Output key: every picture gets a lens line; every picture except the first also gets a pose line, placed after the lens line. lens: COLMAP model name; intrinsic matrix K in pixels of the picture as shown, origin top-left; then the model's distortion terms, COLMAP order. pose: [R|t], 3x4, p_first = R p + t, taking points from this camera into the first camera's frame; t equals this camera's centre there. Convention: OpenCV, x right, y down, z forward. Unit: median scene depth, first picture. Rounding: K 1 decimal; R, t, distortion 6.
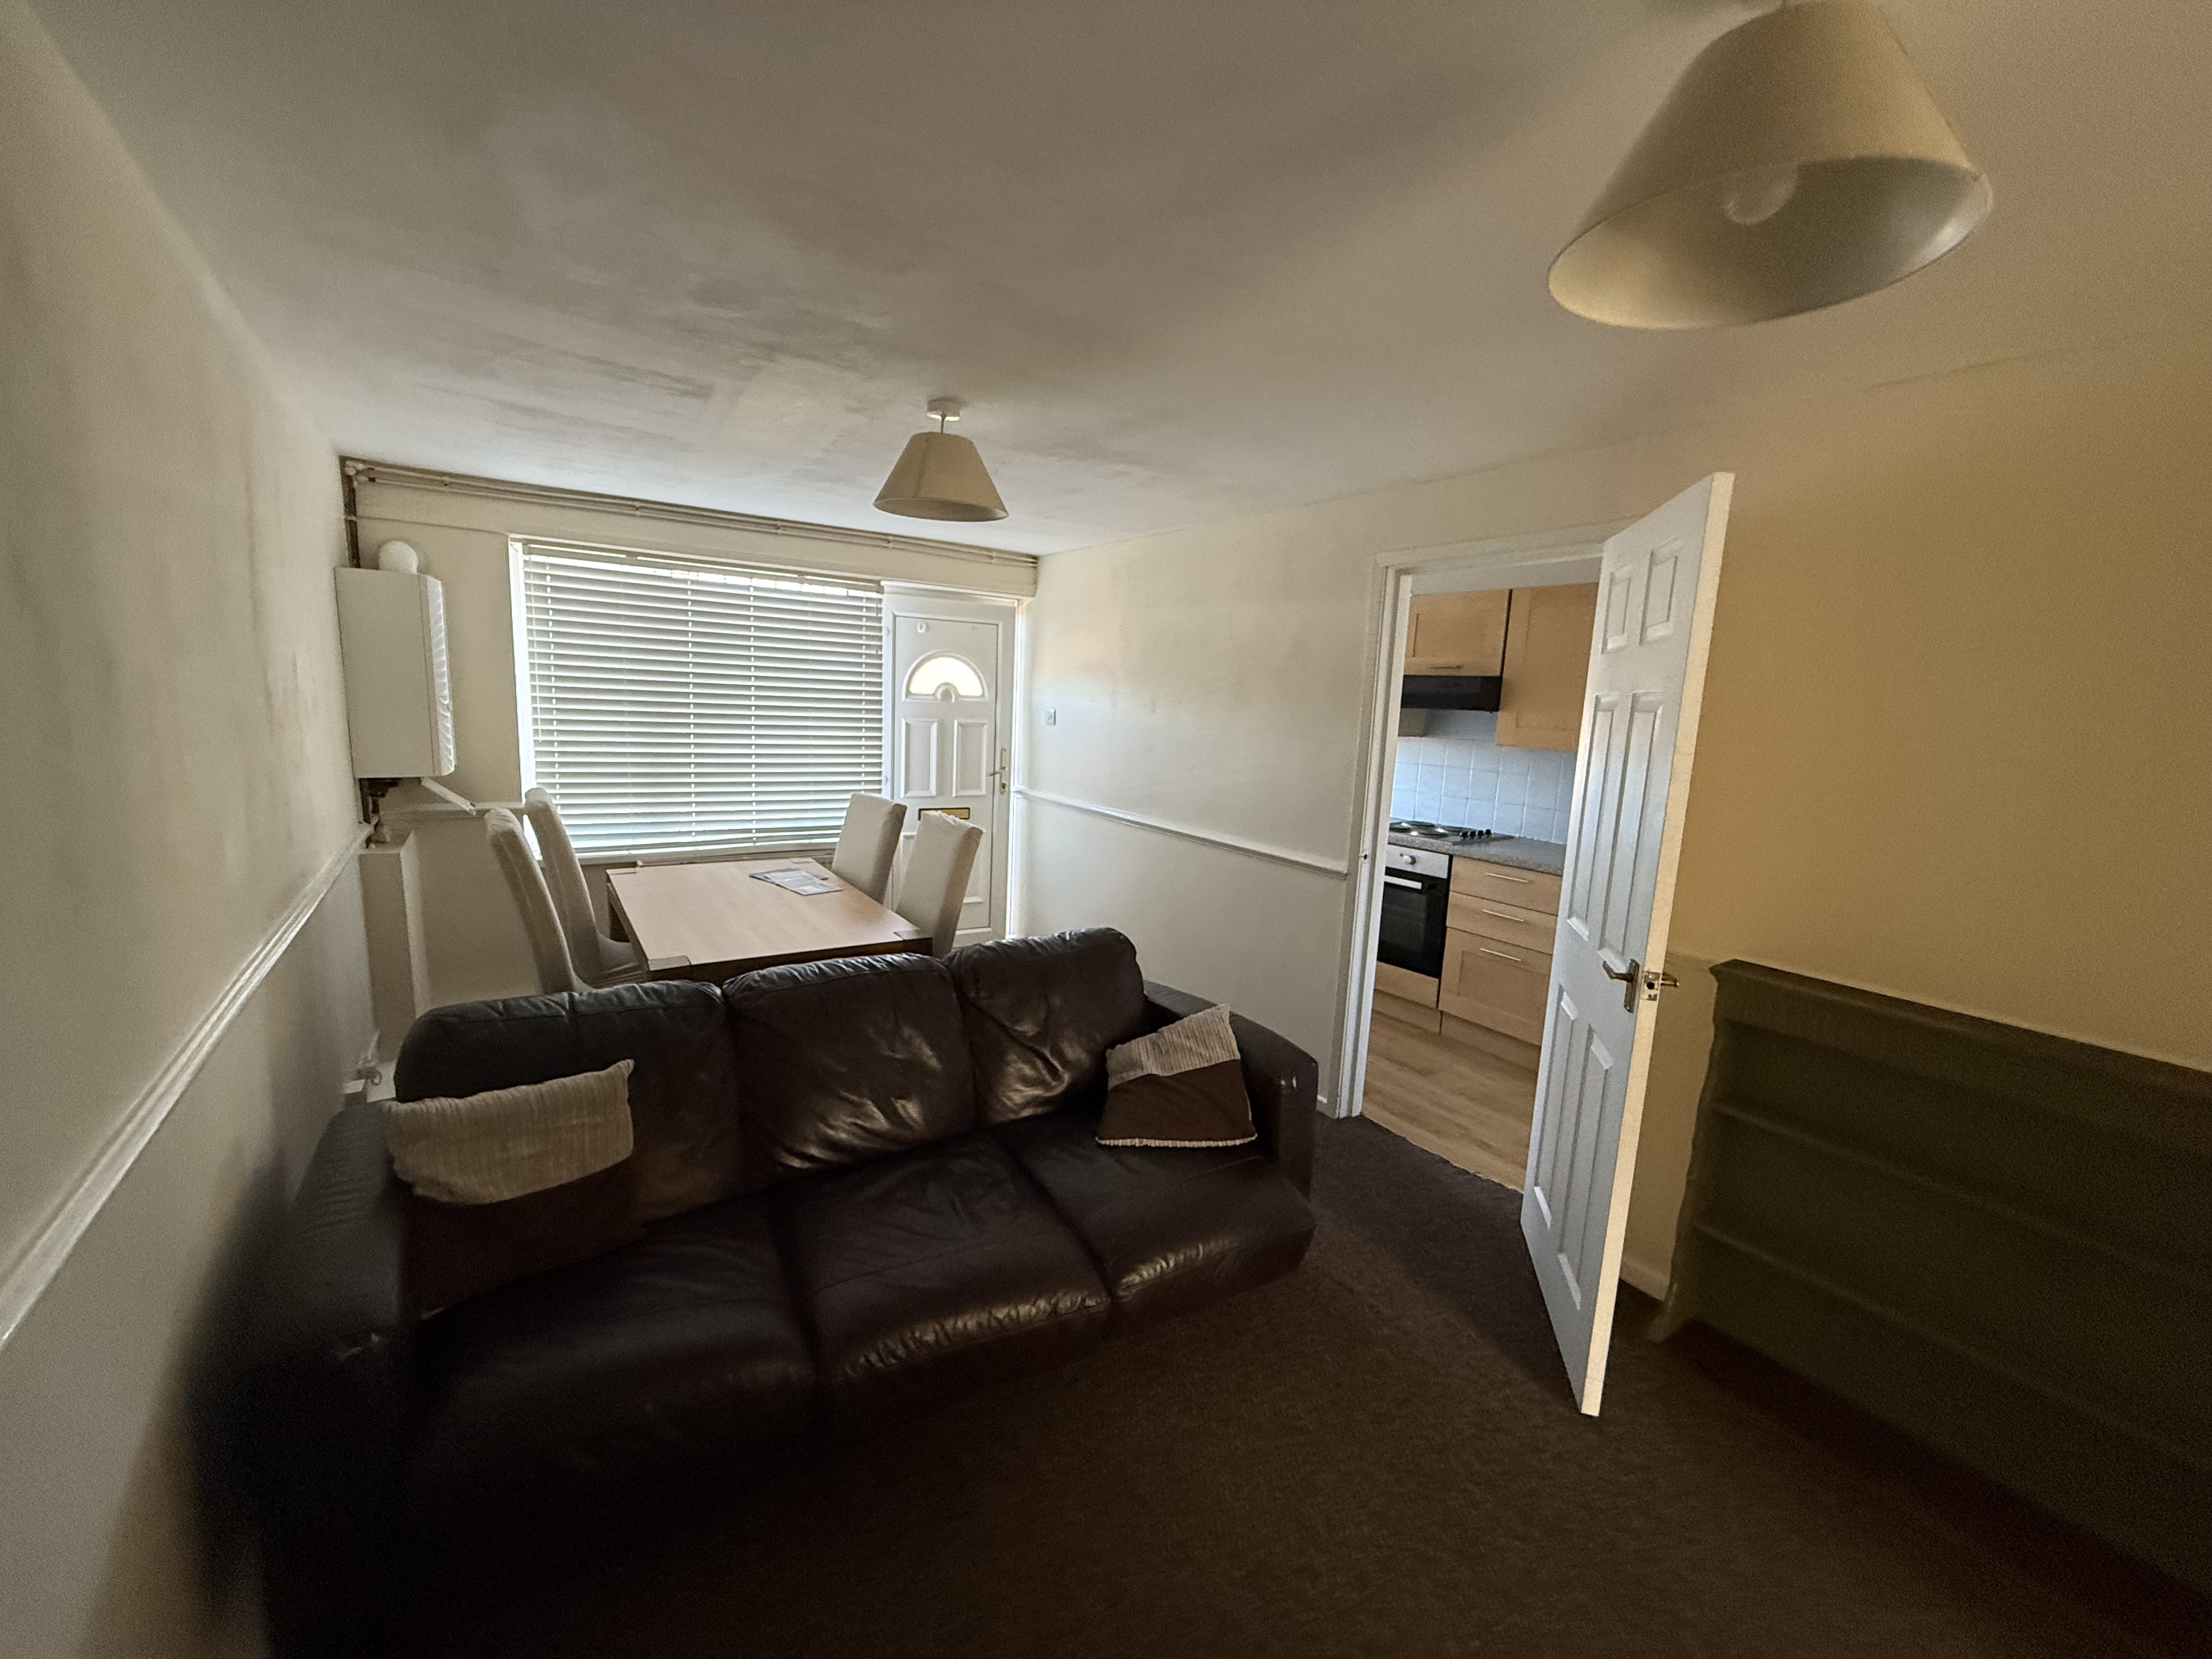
lens RADIAL K [[880.9, 0, 1102.7], [0, 880.9, 833.2], [0, 0, 1]] dist [-0.000864, 0.000487]
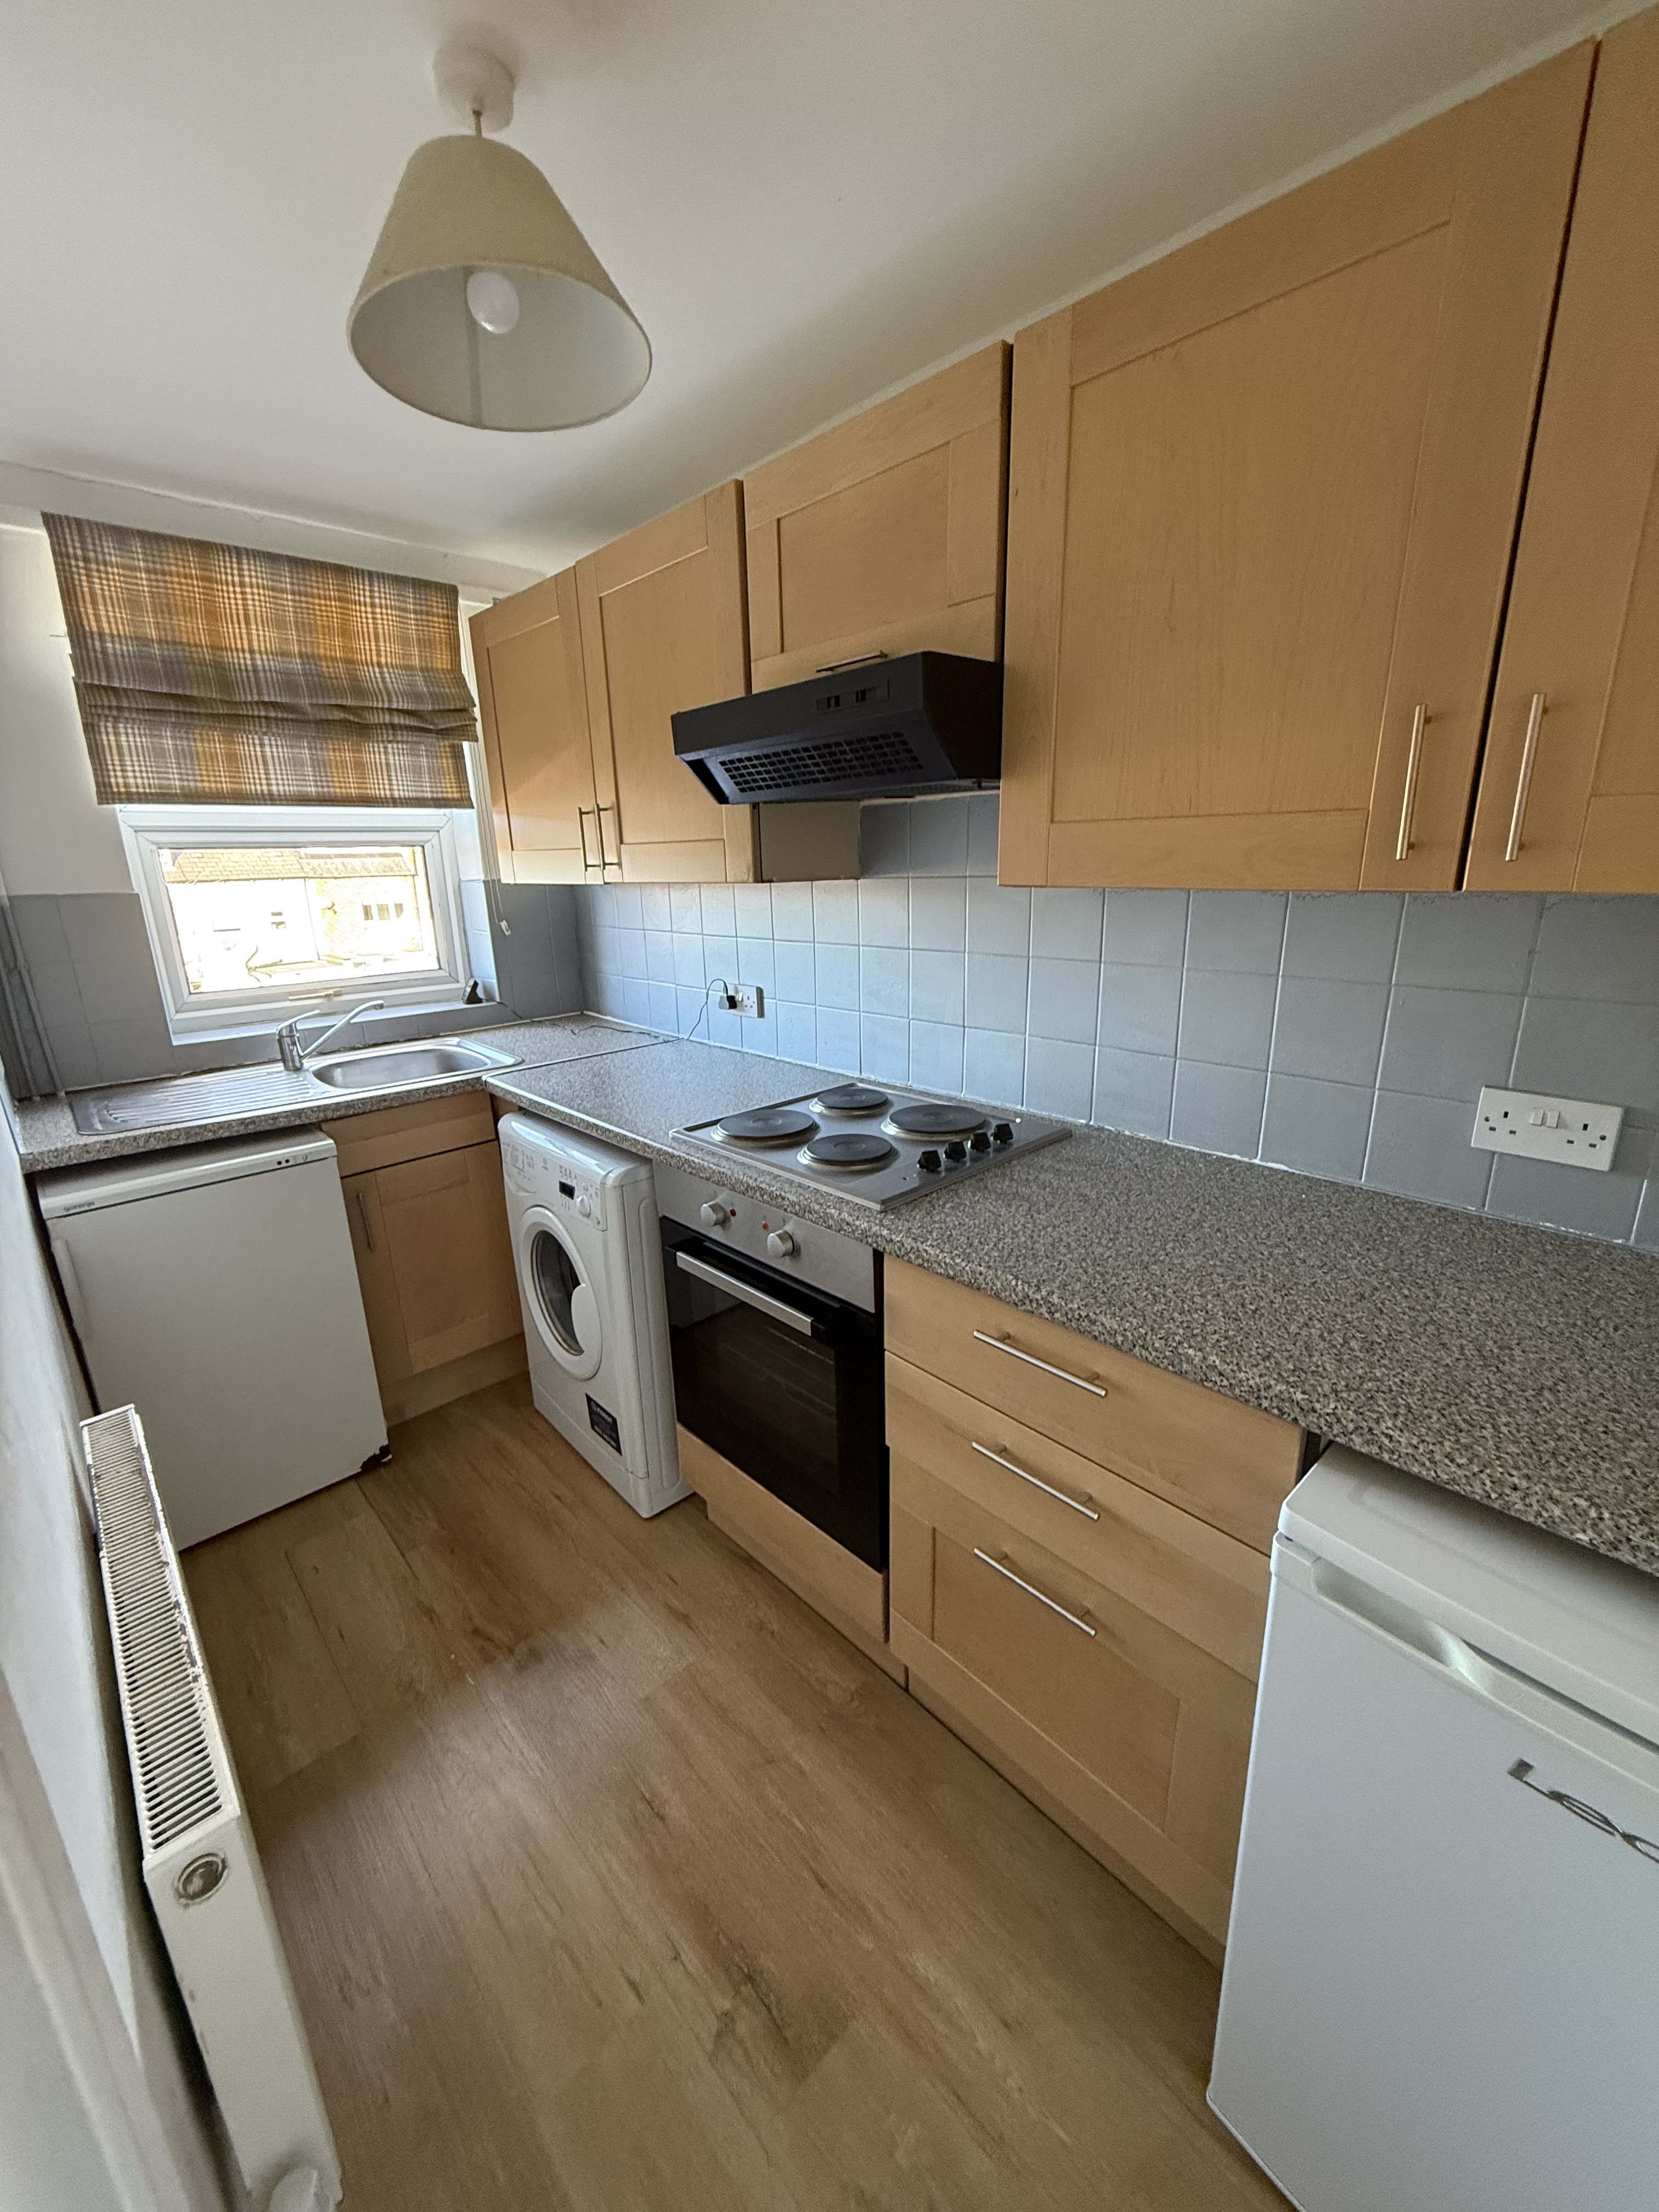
lens RADIAL K [[880.9, 0, 830.2], [0, 880.9, 1104.5], [0, 0, 1]] dist [-0.000864, 0.000487]
pose [[0.988350, -0.101039, 0.113822, 0.479667], [0.086561, 0.988289, 0.125667, -0.094646], [-0.125187, -0.114350, 0.985521, 0.956036]]
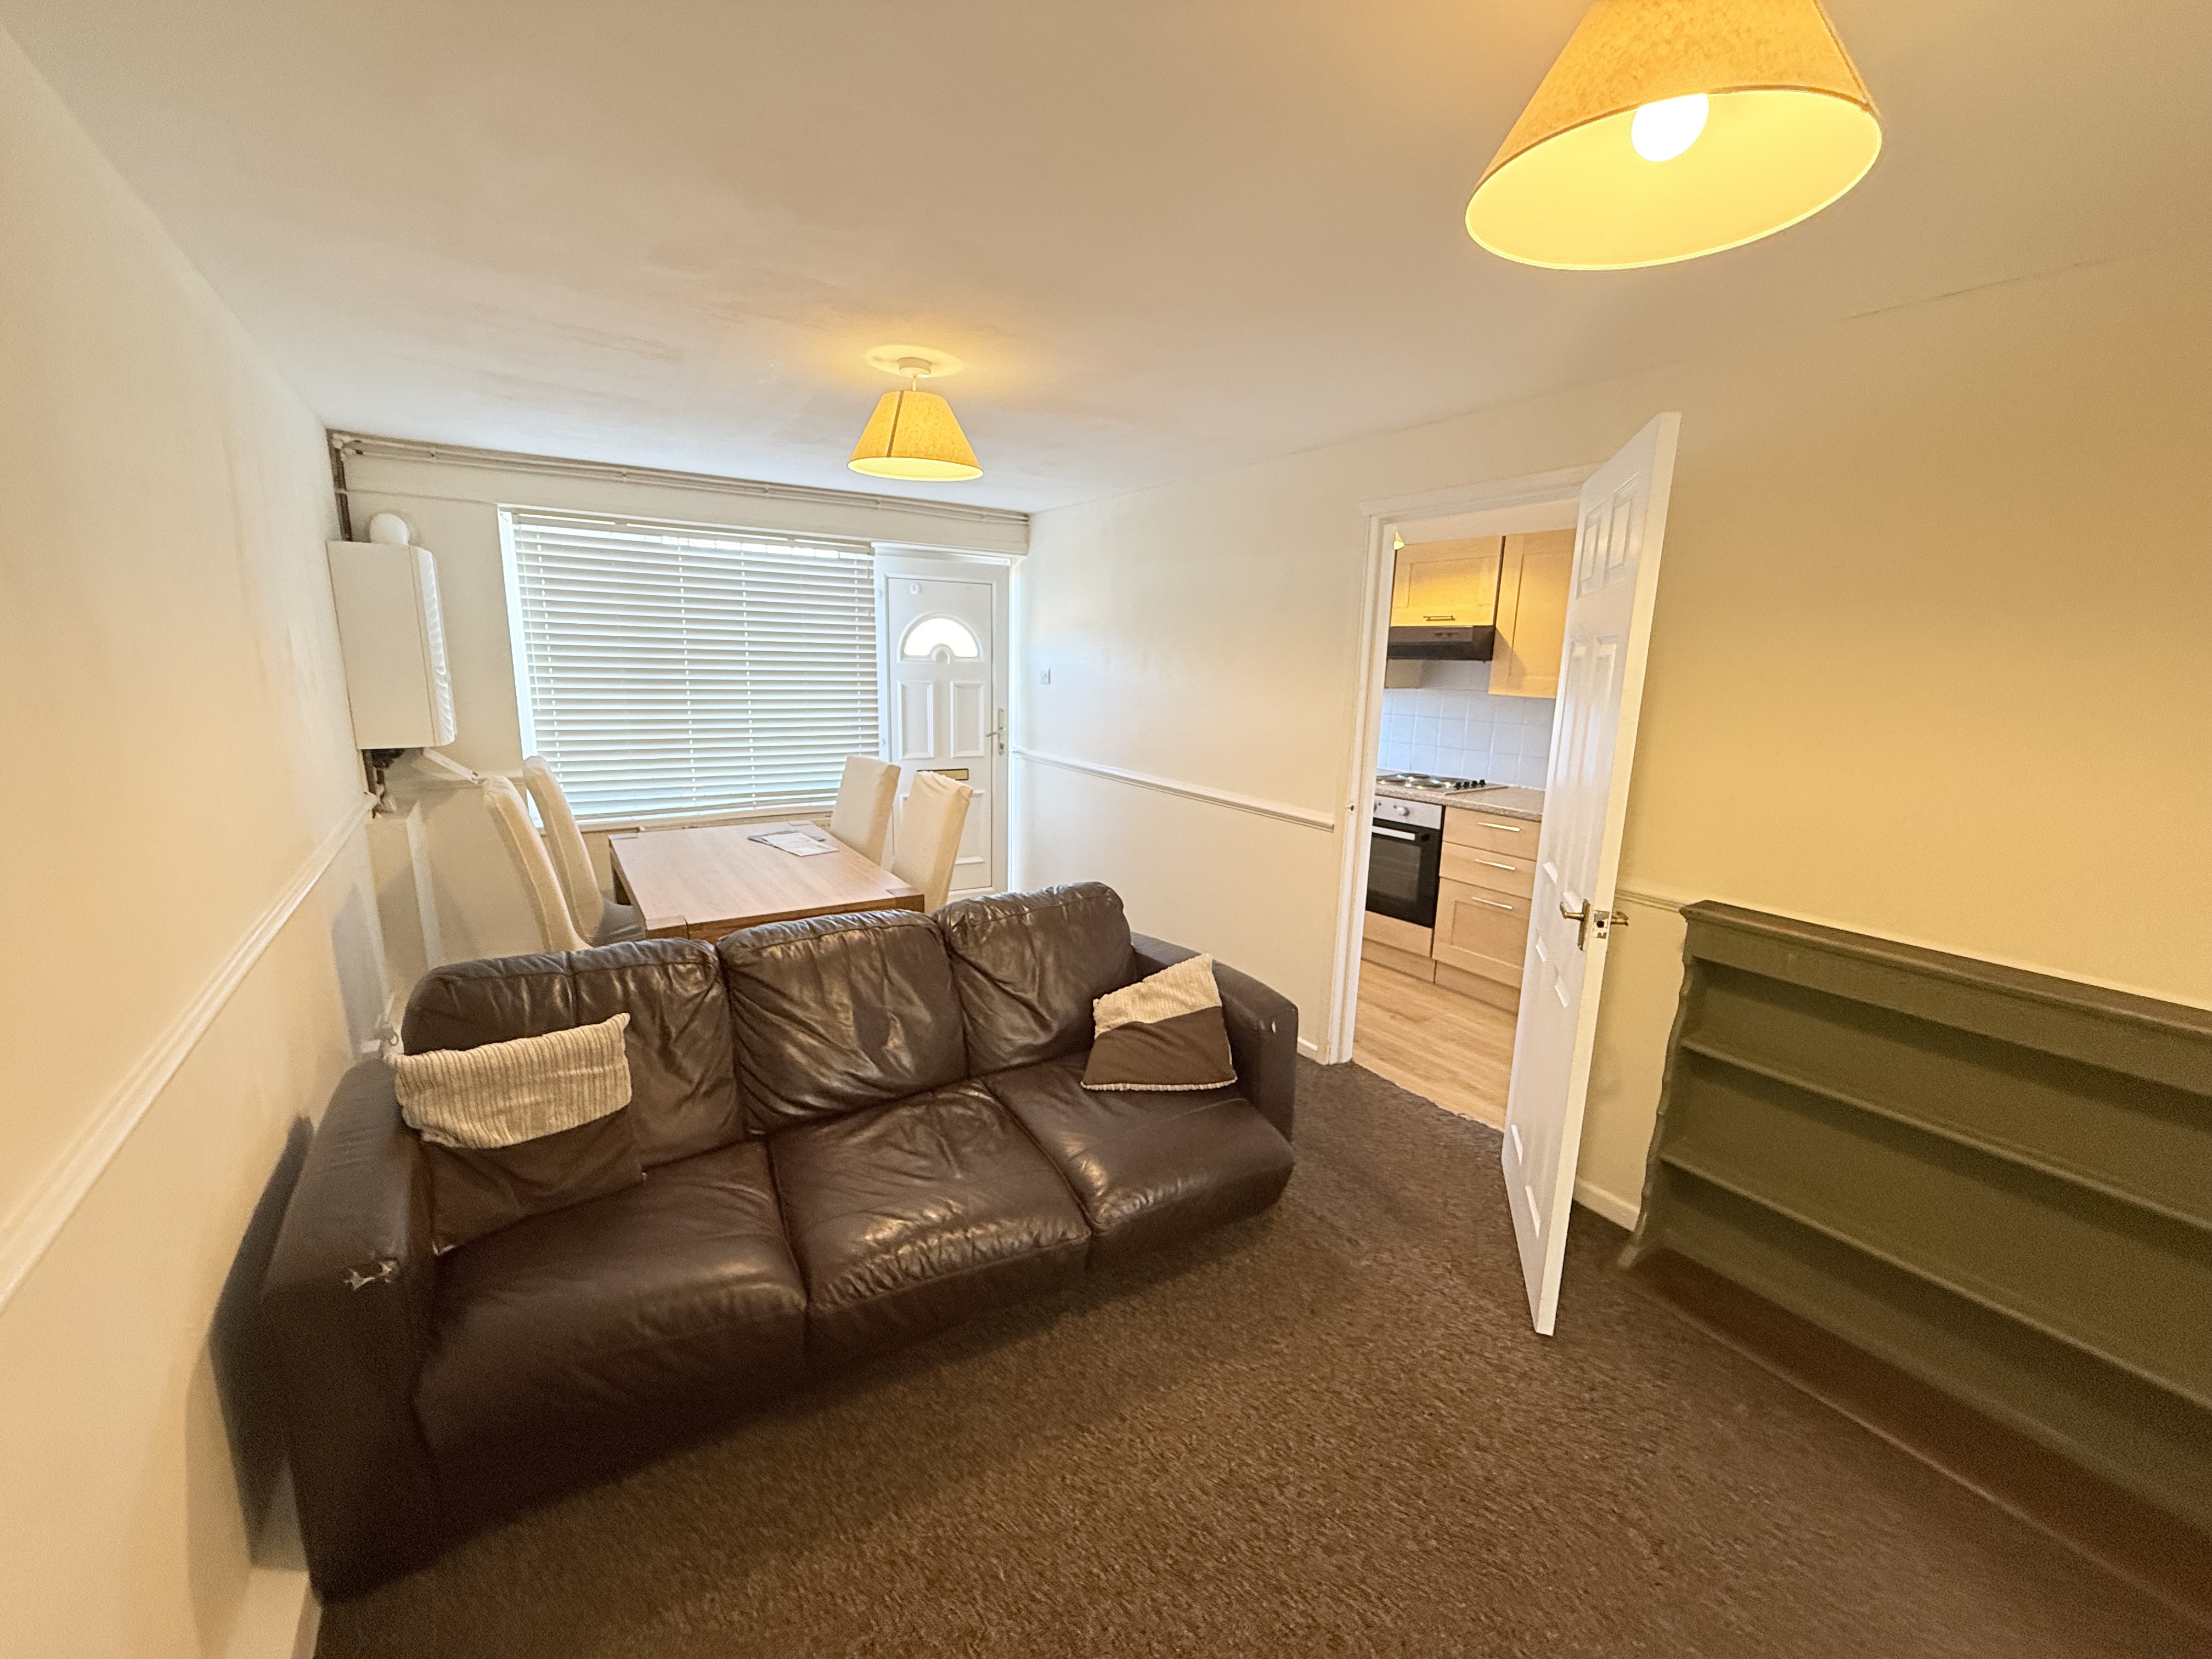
lens RADIAL K [[880.9, 0, 1106.7], [0, 880.9, 833.9], [0, 0, 1]] dist [-0.000864, 0.000487]
pose [[0.999742, -0.018440, -0.013232, 0.031899], [0.019019, 0.998801, 0.045103, 0.005663], [0.012384, -0.045343, 0.998895, -0.015395]]
